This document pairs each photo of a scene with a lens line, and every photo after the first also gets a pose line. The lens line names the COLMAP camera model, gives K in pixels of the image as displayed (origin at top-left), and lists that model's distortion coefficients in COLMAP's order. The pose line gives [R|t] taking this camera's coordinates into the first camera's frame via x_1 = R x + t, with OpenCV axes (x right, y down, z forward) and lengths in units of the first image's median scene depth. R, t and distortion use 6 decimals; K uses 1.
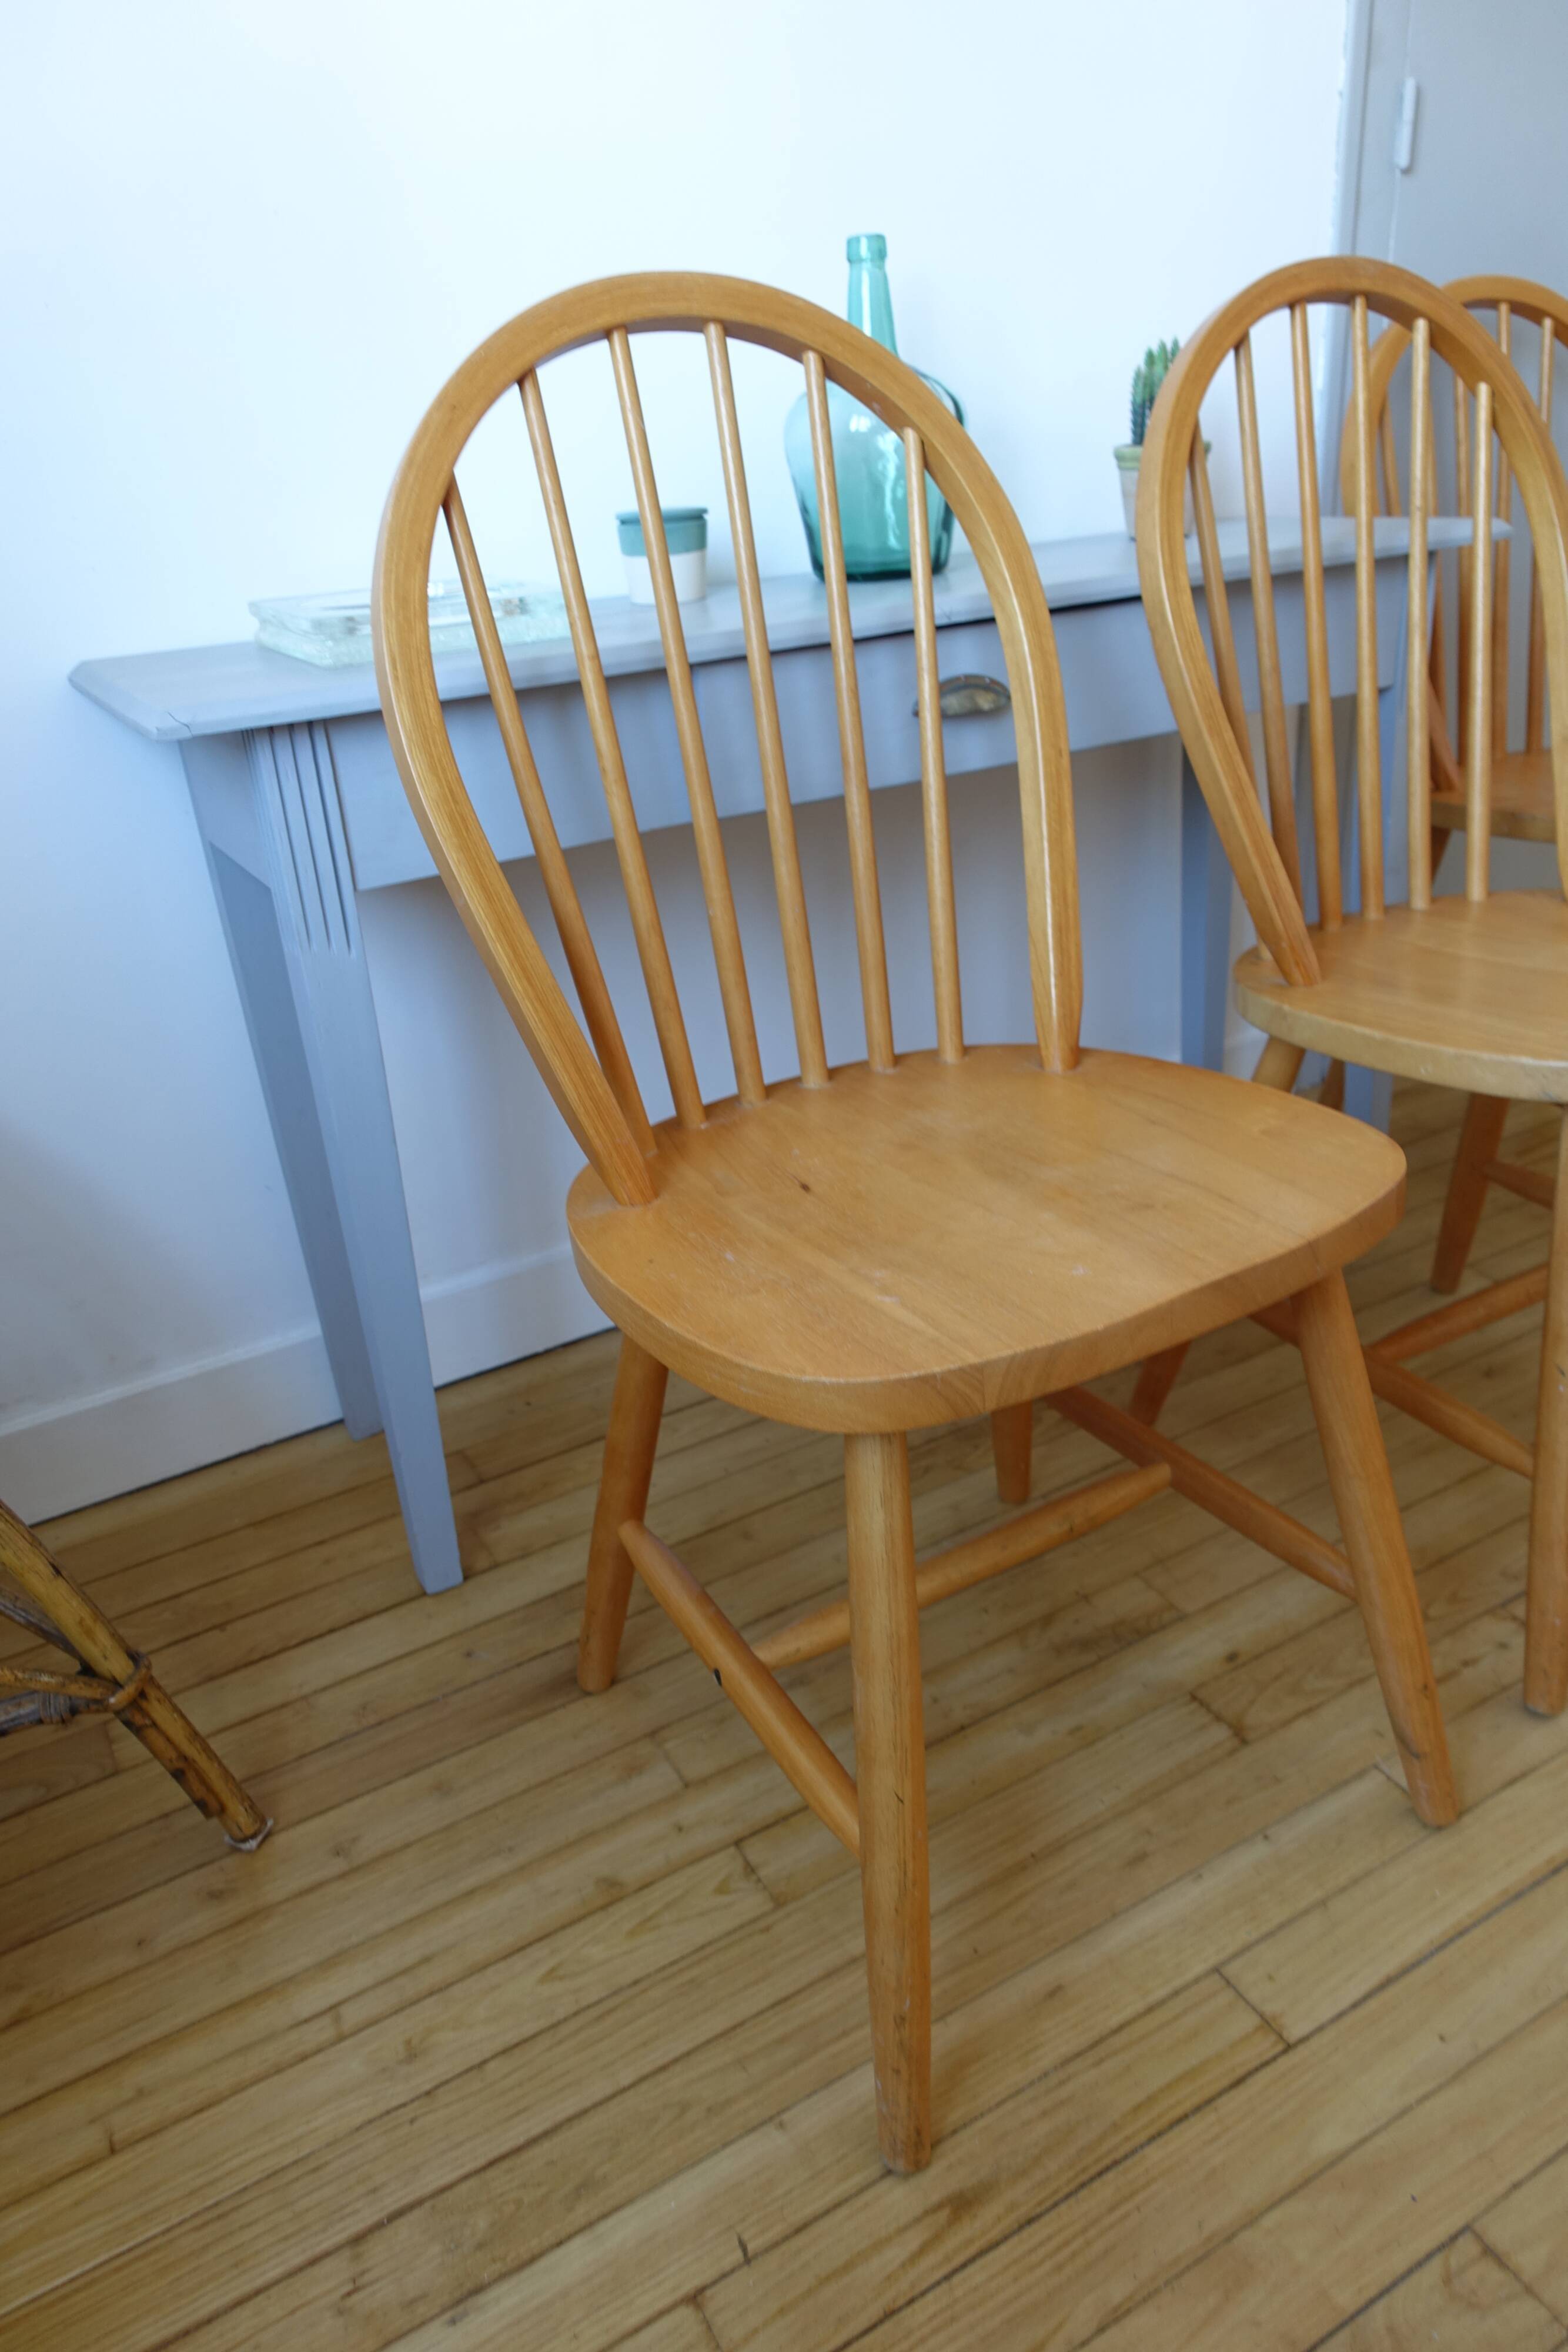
lens RADIAL K [[1596.6, 0, 768.6], [0, 1596.6, 1173.1], [0, 0, 1]] dist [-0.002883, -0.003330]
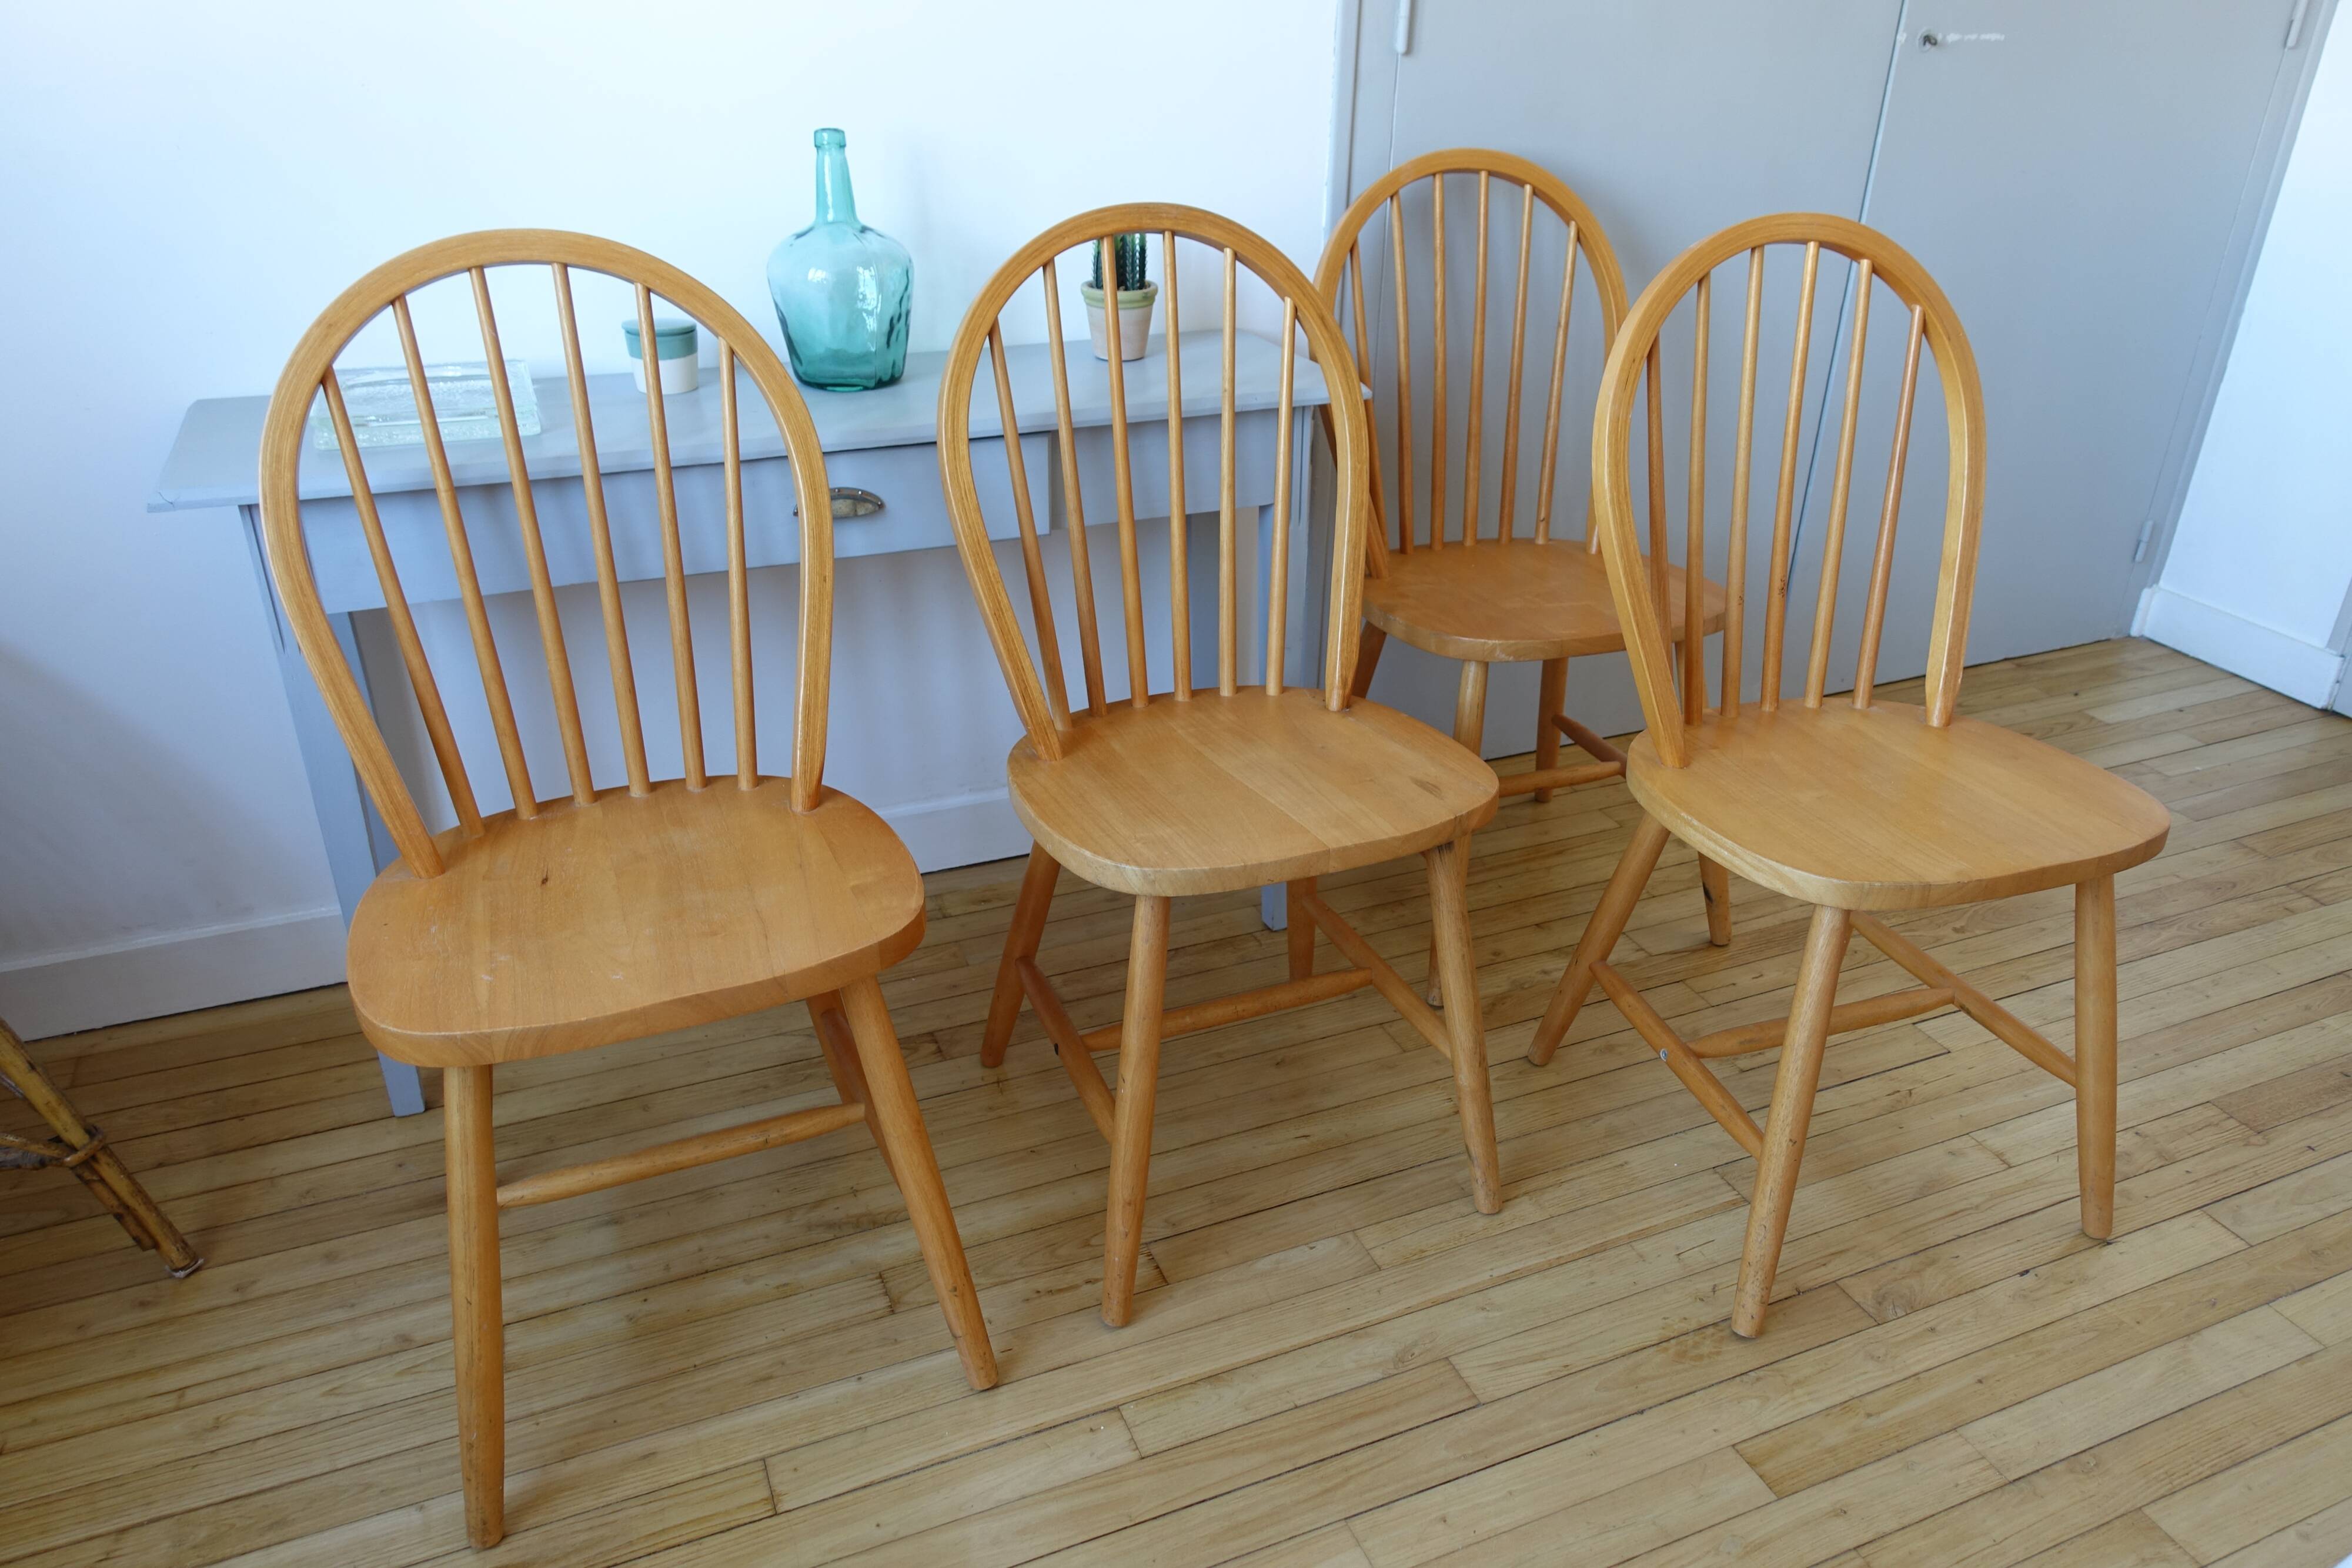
lens RADIAL K [[1596.6, 0, 1166.7], [0, 1596.6, 777.6], [0, 0, 1]] dist [-0.002883, -0.003330]
pose [[0.989567, 0.130411, -0.061244, 0.593795], [-0.128290, 0.991031, 0.037397, -0.188129], [0.065572, -0.029149, 0.997422, -0.352119]]
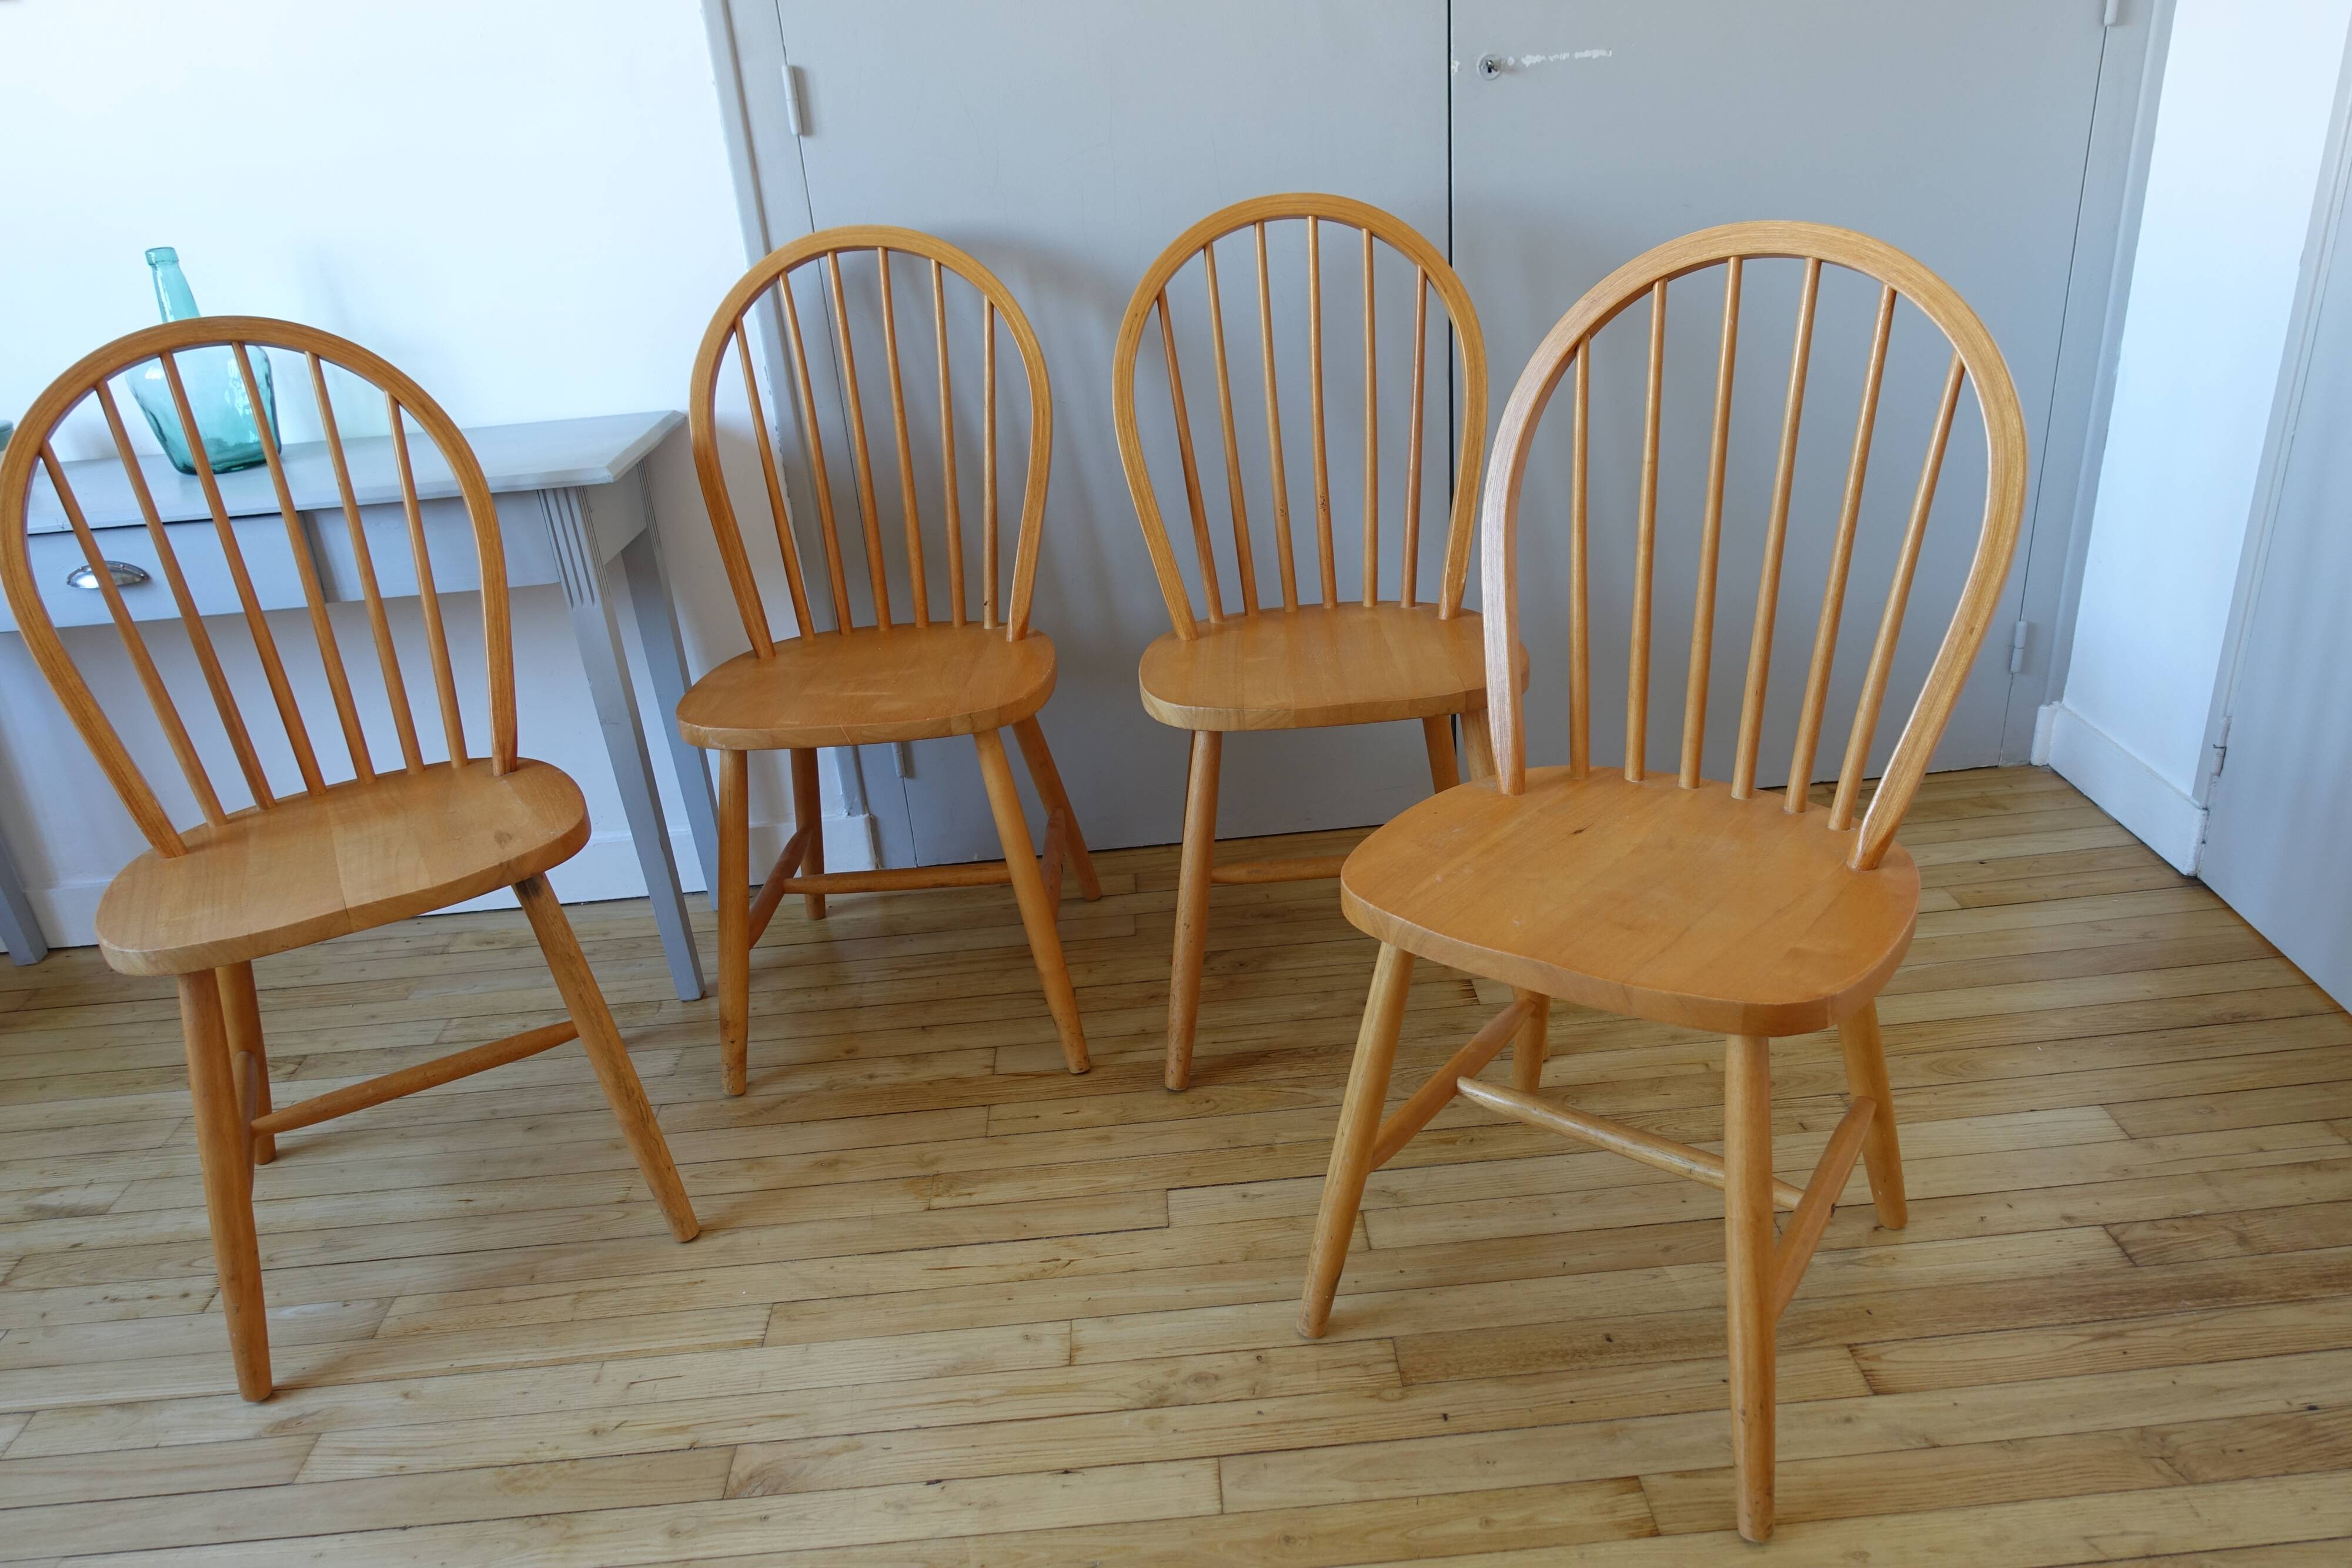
lens RADIAL K [[1596.6, 0, 1188.8], [0, 1596.6, 779.8], [0, 0, 1]] dist [-0.002883, -0.003330]
pose [[0.896585, 0.192991, -0.398609, 1.979553], [-0.183034, 0.981067, 0.063301, -0.466292], [0.403279, 0.016204, 0.914934, 0.059991]]
